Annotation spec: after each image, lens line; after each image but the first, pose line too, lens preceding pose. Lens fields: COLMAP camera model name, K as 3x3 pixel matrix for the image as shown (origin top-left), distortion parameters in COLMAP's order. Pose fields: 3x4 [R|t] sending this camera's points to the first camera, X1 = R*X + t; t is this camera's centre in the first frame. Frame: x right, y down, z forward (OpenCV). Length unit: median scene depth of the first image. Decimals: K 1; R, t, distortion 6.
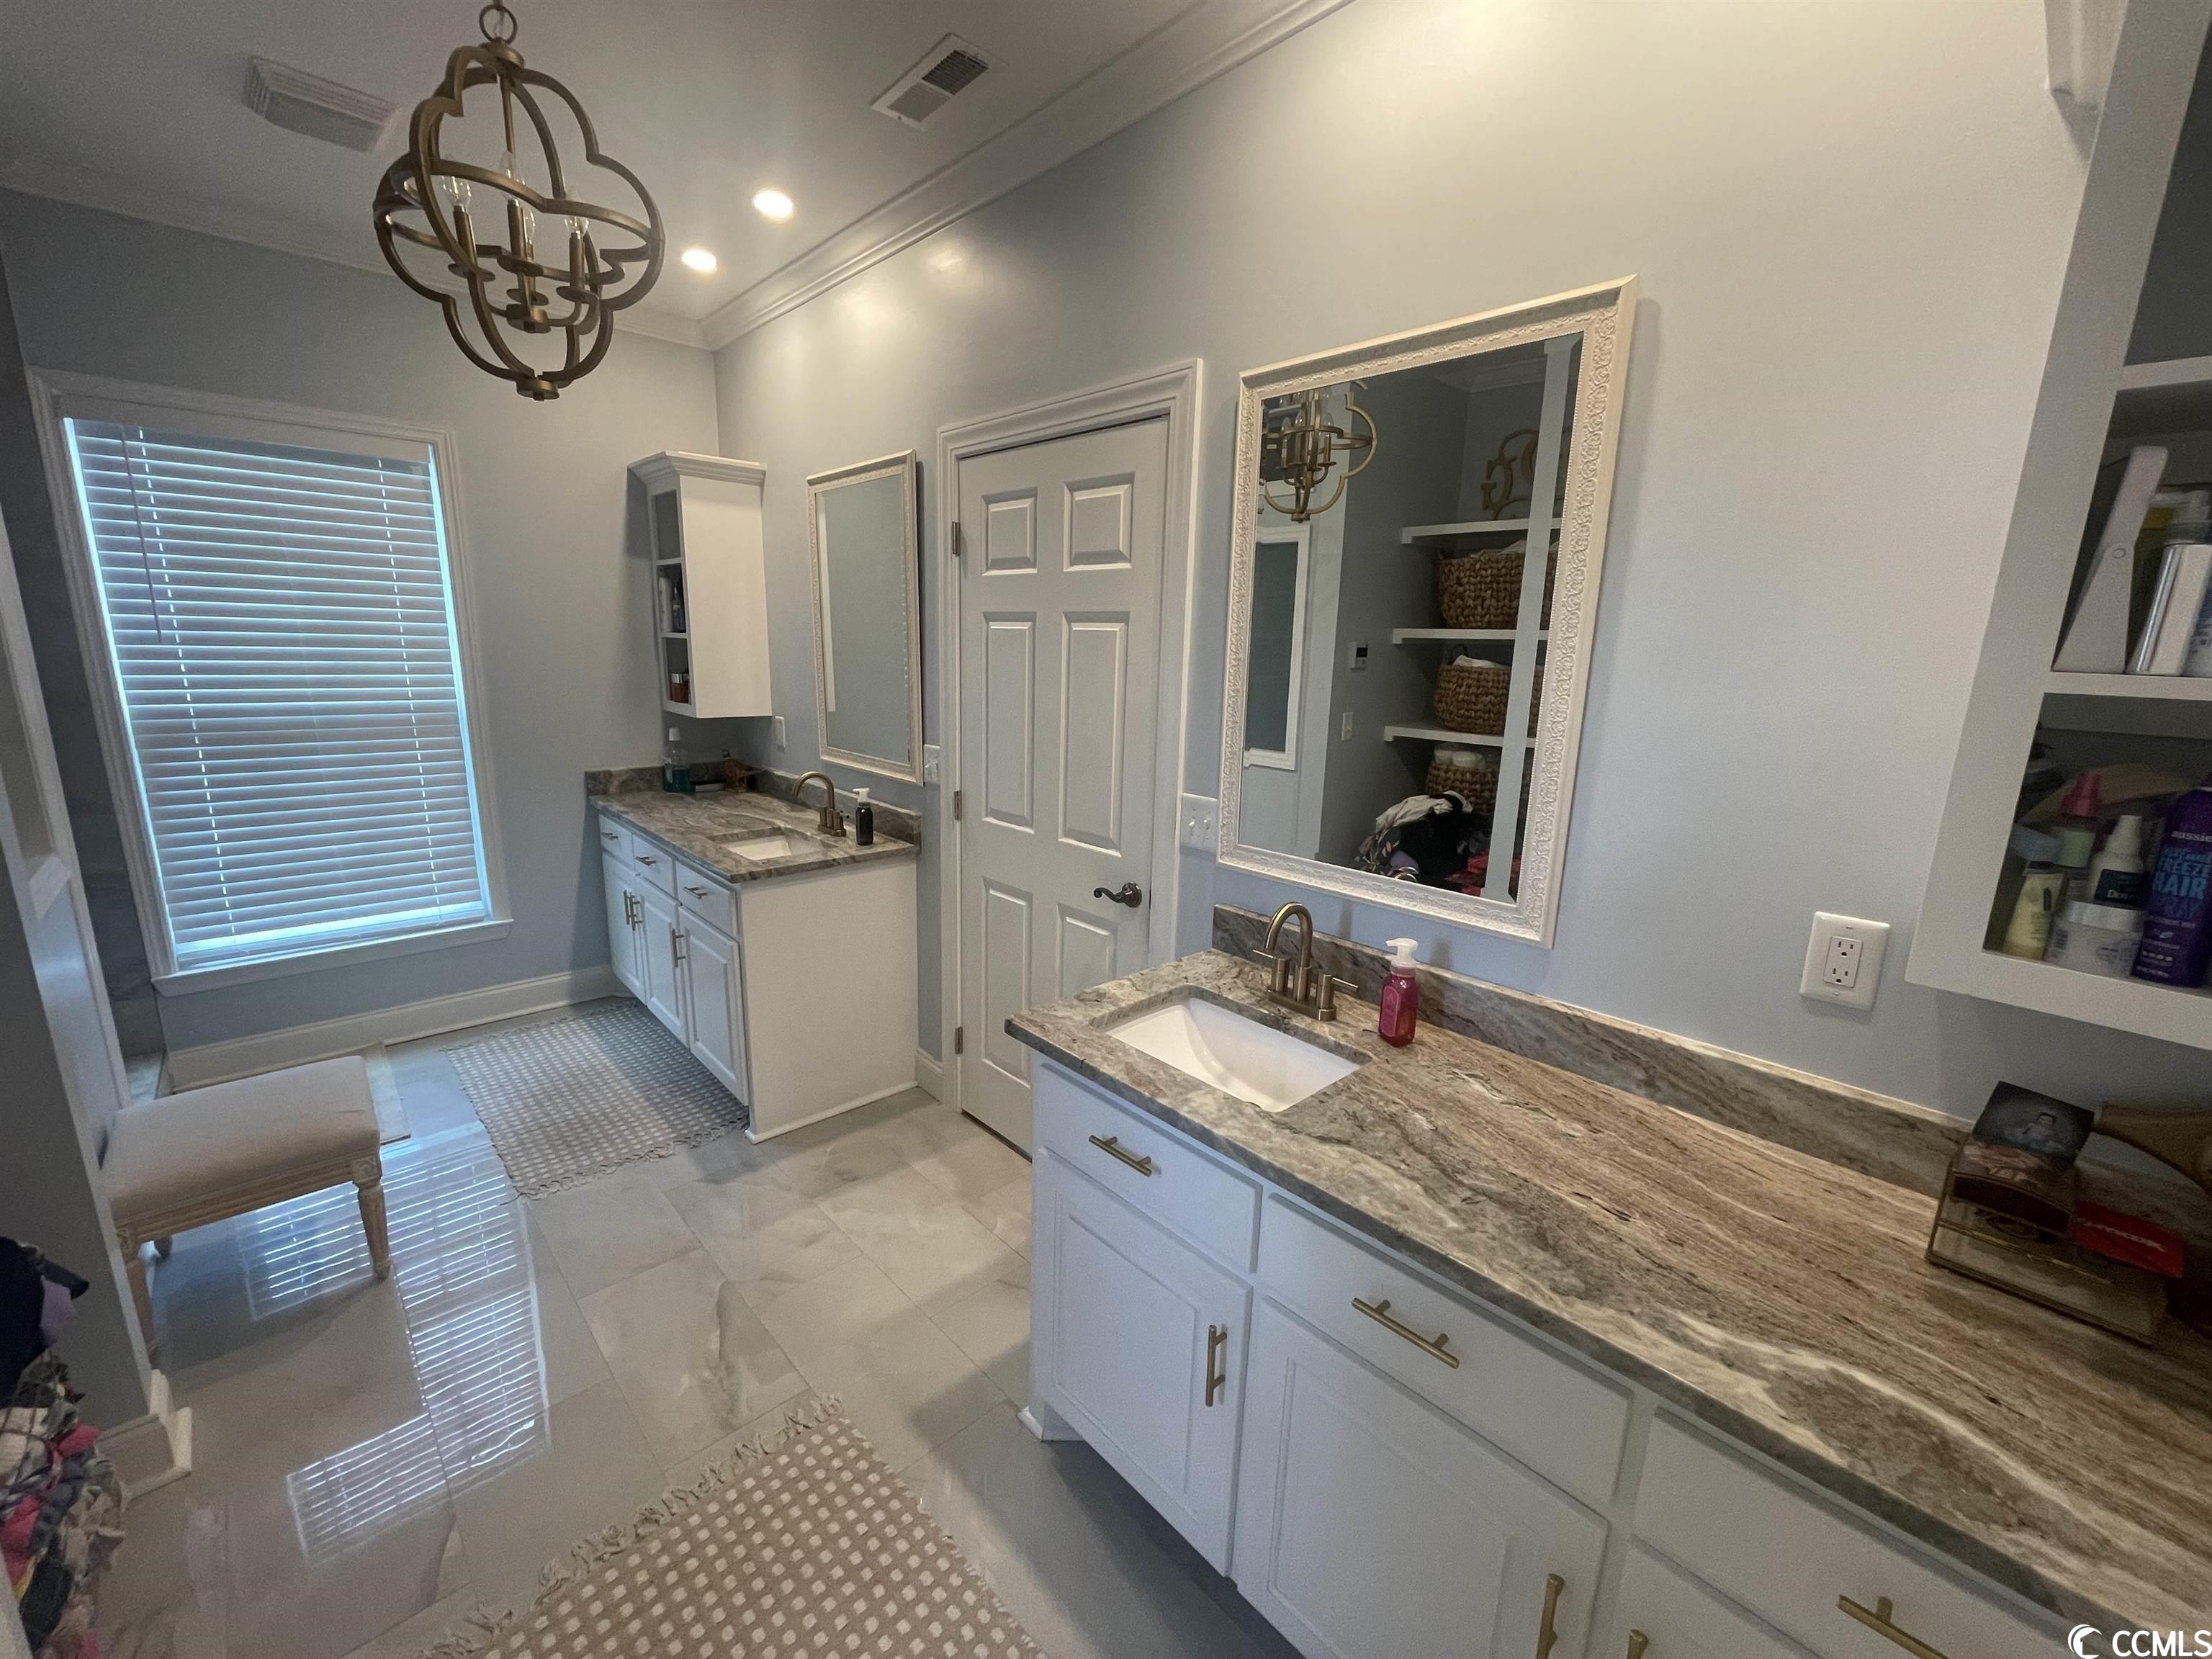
lens RADIAL K [[890.9, 0, 1105.0], [0, 890.9, 833.7], [0, 0, 1]] dist [-0.002077, -0.000697]
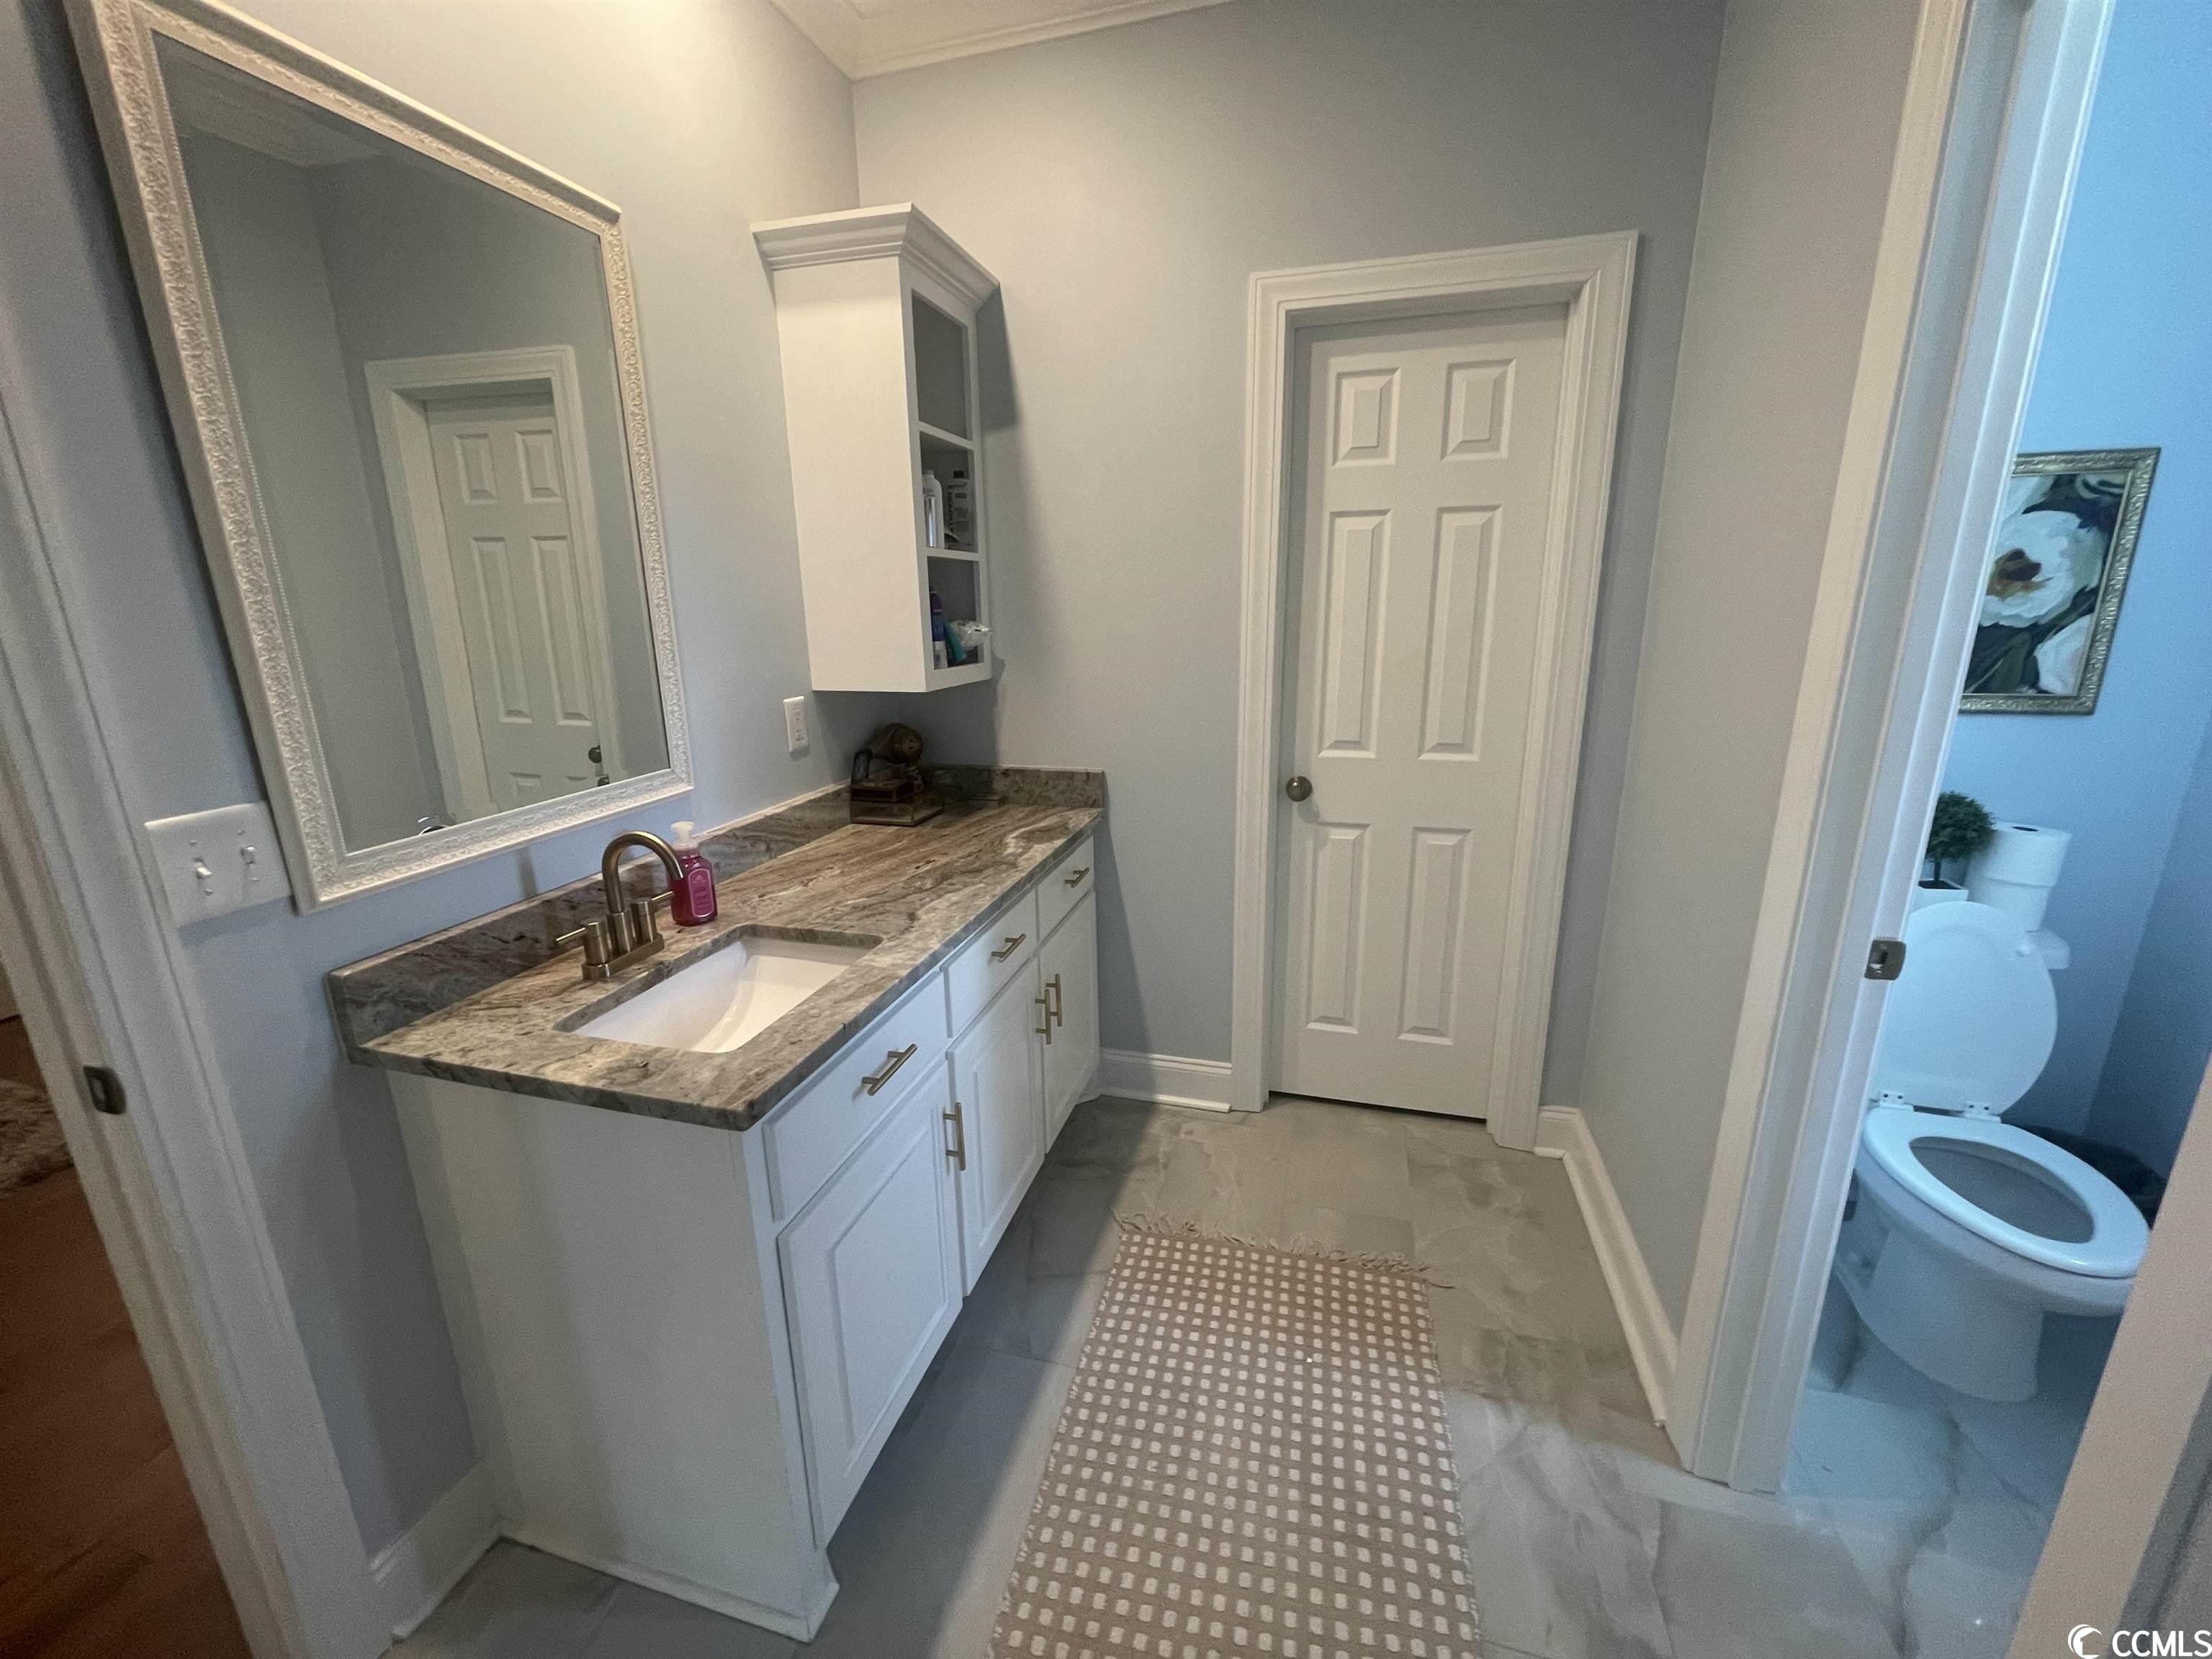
lens RADIAL K [[890.9, 0, 1106.0], [0, 890.9, 821.3], [0, 0, 1]] dist [-0.002077, -0.000697]
pose [[-0.517473, -0.233289, 0.823285, -0.919898], [0.180254, 0.910812, 0.371388, -0.211557], [-0.836499, 0.340584, -0.429269, 1.270574]]
